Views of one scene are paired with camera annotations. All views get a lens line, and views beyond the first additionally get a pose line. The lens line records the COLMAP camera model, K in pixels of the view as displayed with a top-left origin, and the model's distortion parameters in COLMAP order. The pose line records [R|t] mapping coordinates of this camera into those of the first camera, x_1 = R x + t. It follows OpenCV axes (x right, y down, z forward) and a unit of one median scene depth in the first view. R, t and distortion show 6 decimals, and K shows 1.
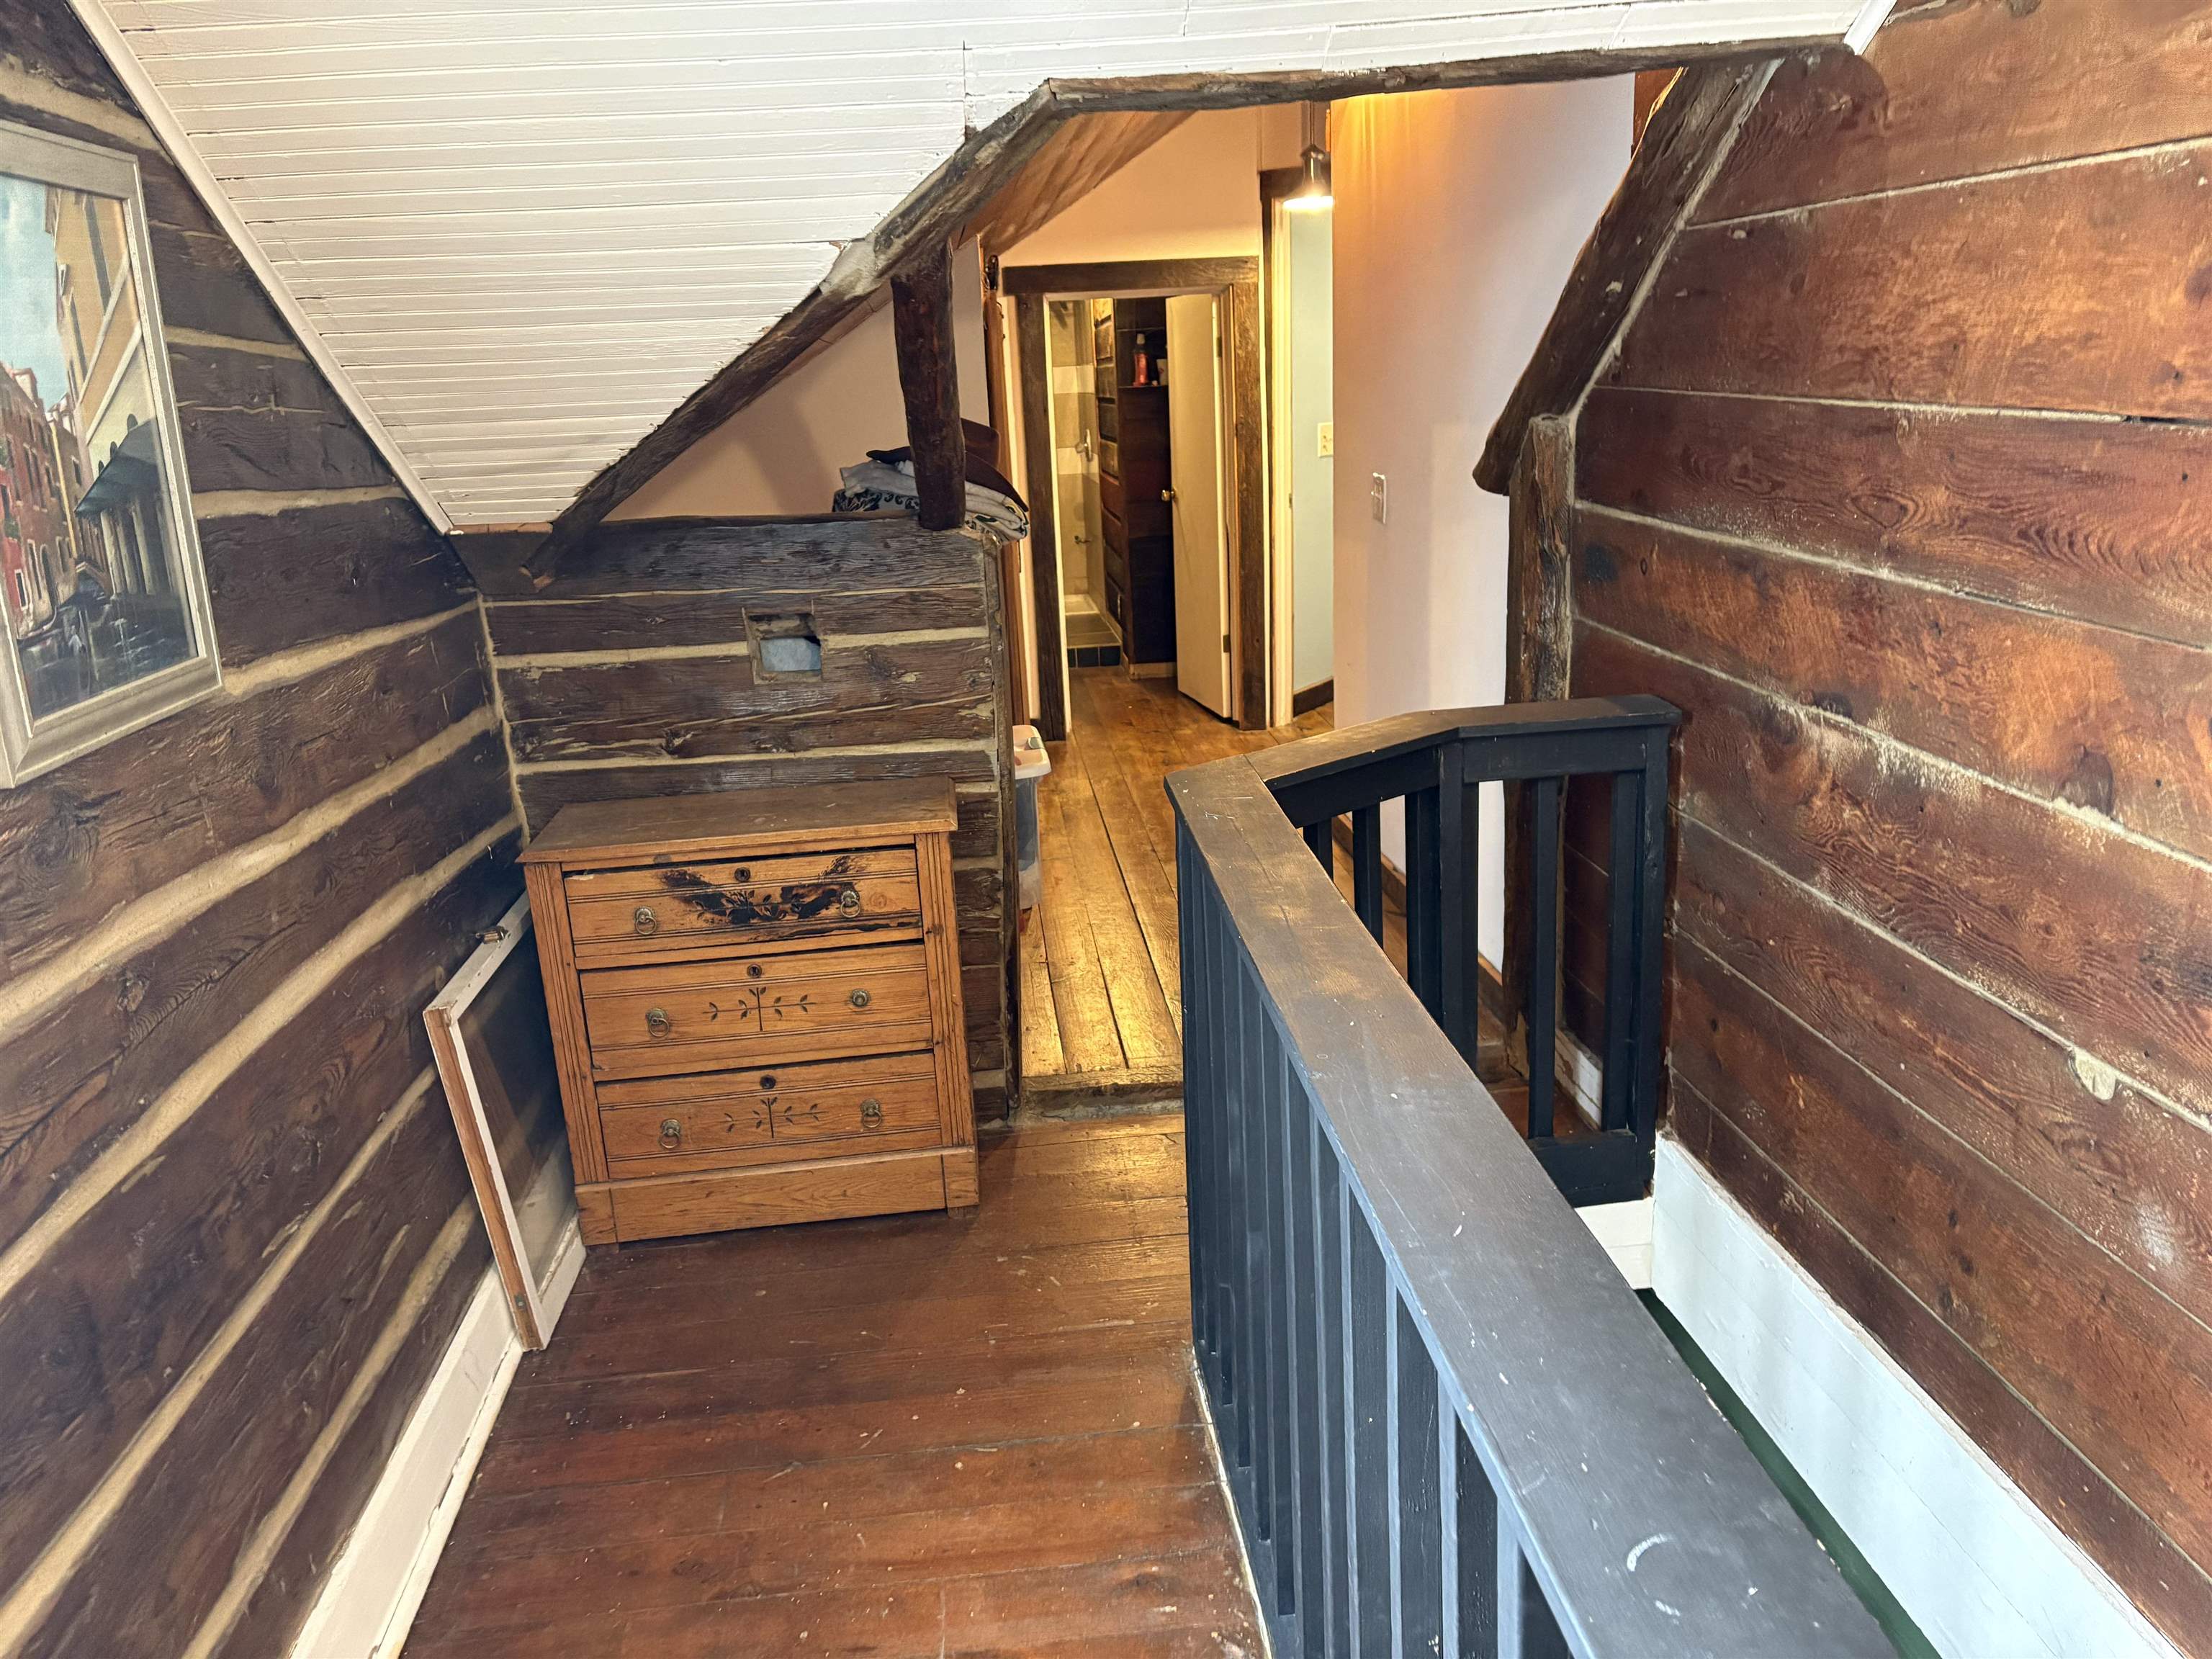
lens RADIAL K [[1662.1, 0, 1110.0], [0, 1662.1, 813.3], [0, 0, 1]] dist [-0.000613, -0.009979]
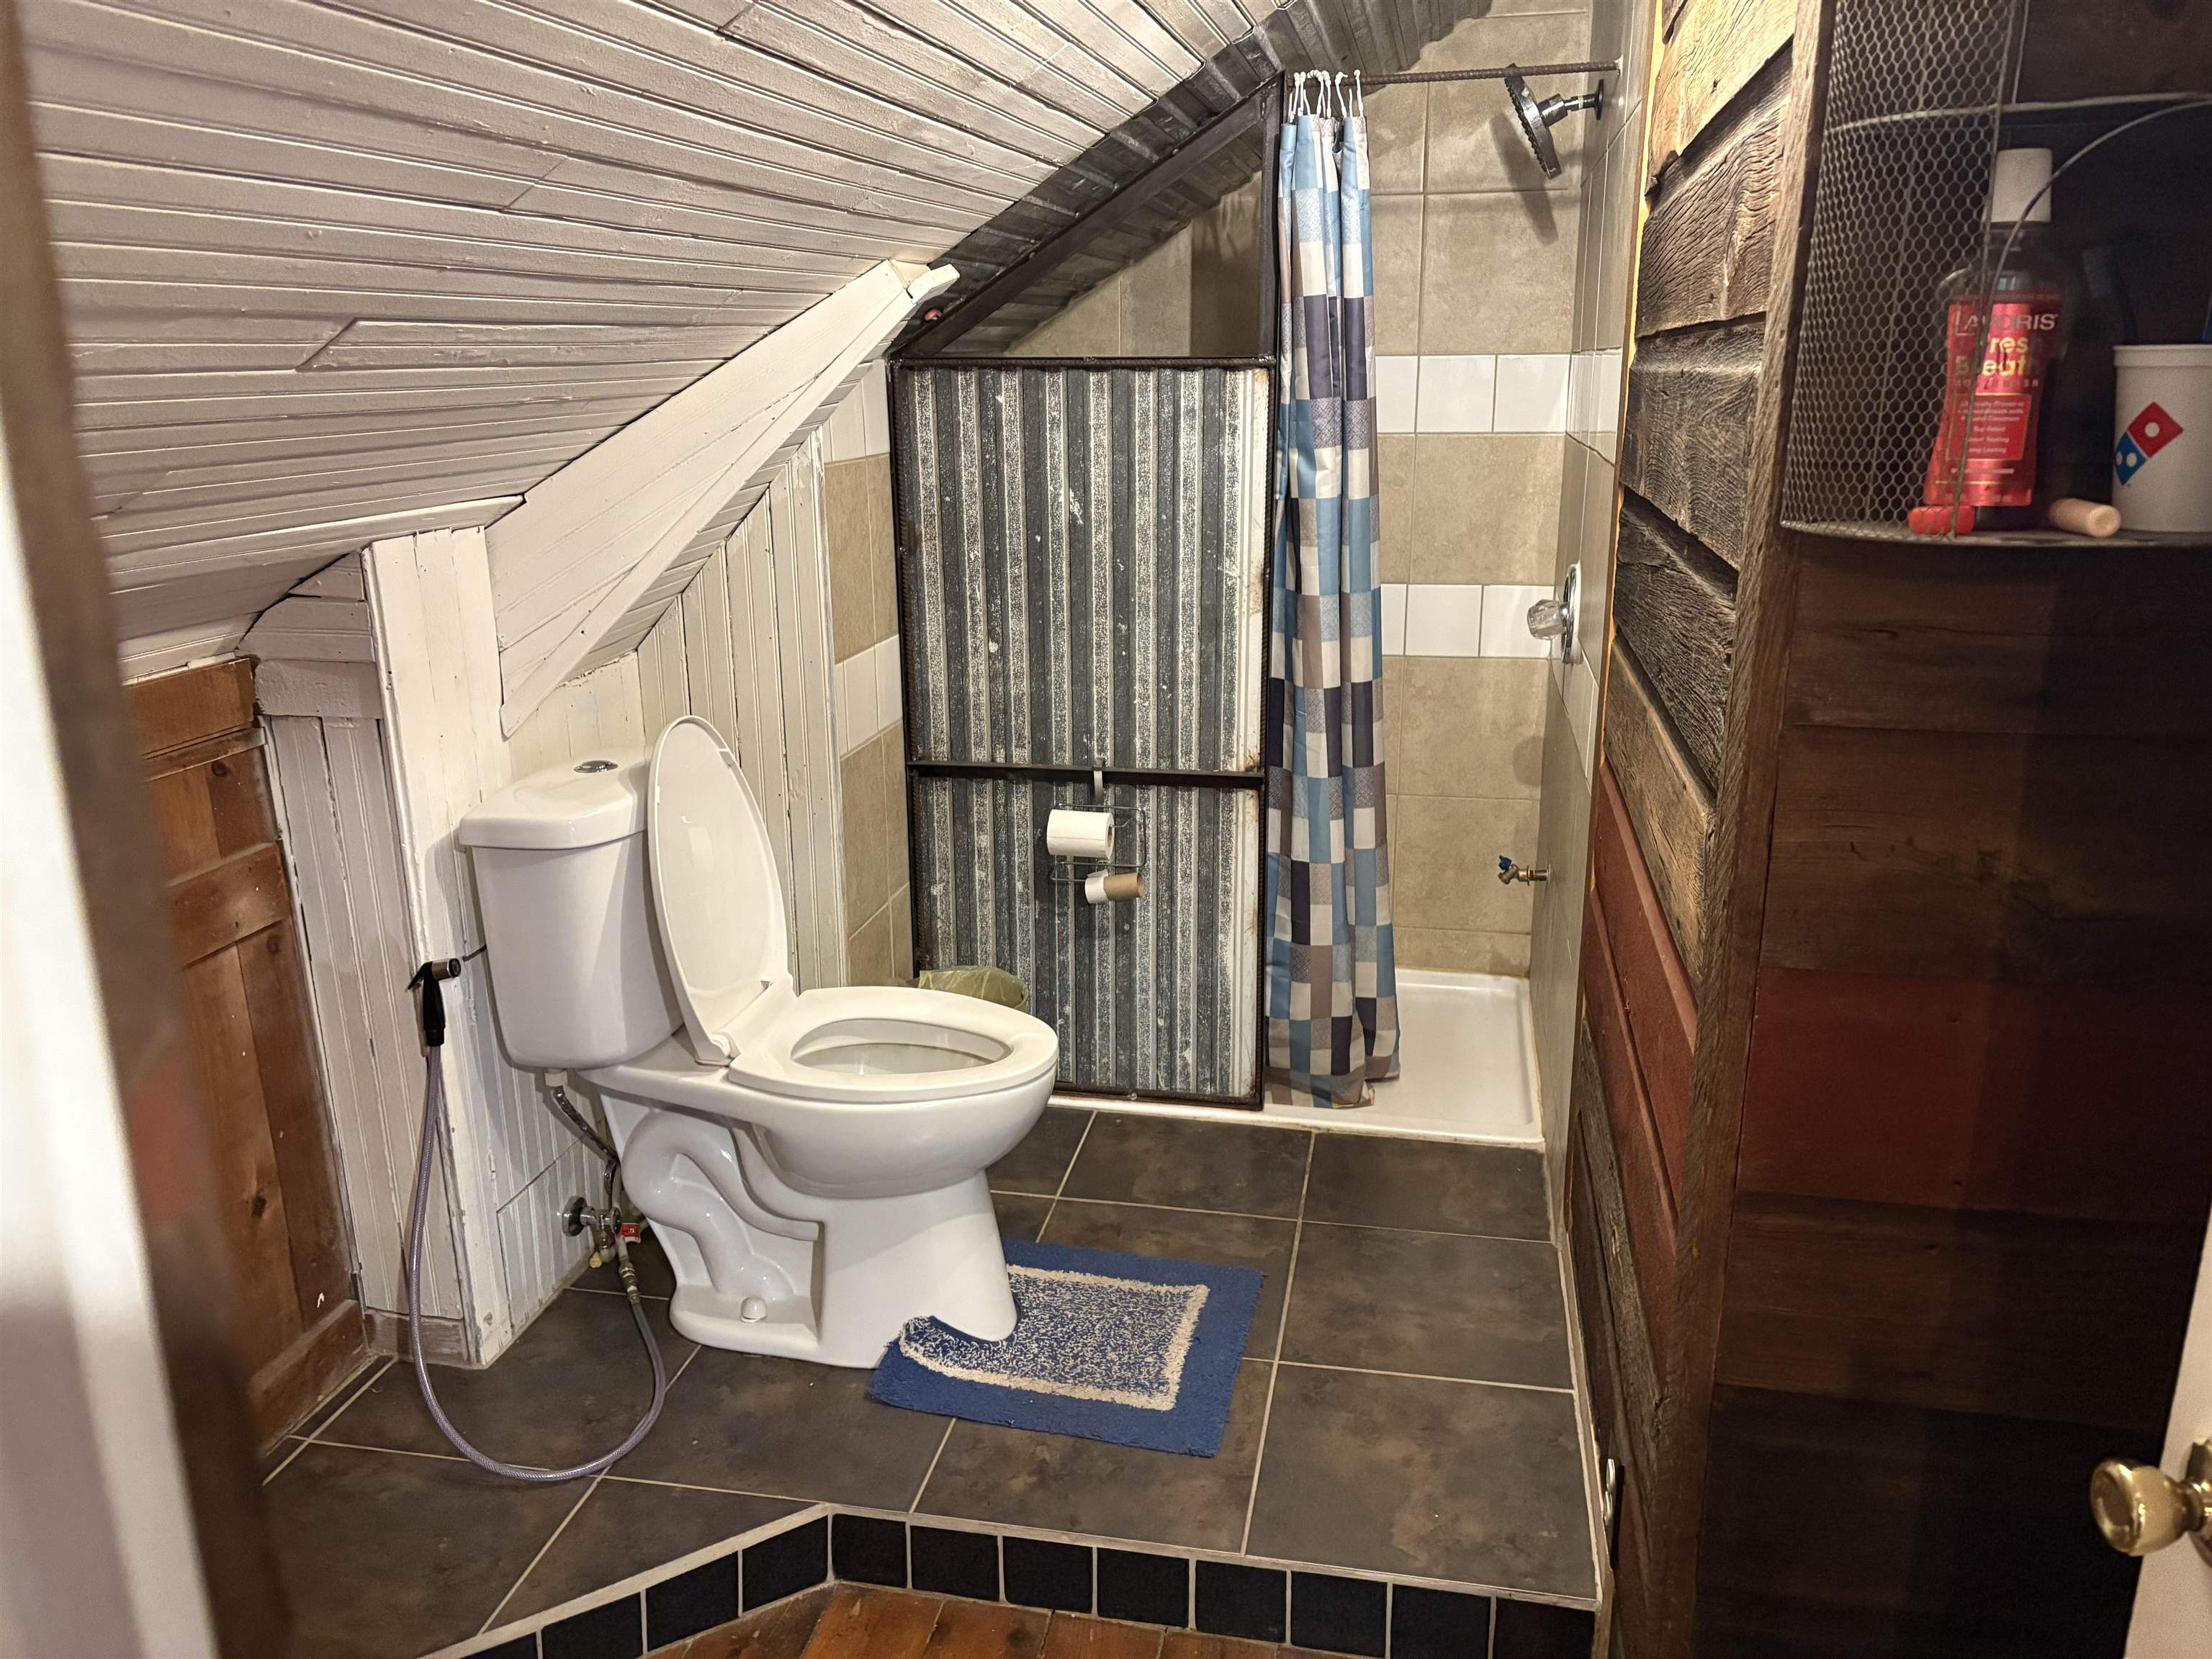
lens RADIAL K [[1645.7, 0, 1105.4], [0, 1645.7, 830.3], [0, 0, 1]] dist [0.035060, -0.054848]
pose [[0.955323, 0.117371, -0.271261, -0.007529], [-0.110267, 0.993042, 0.041338, -0.169330], [0.274225, -0.009580, 0.961618, 0.623913]]
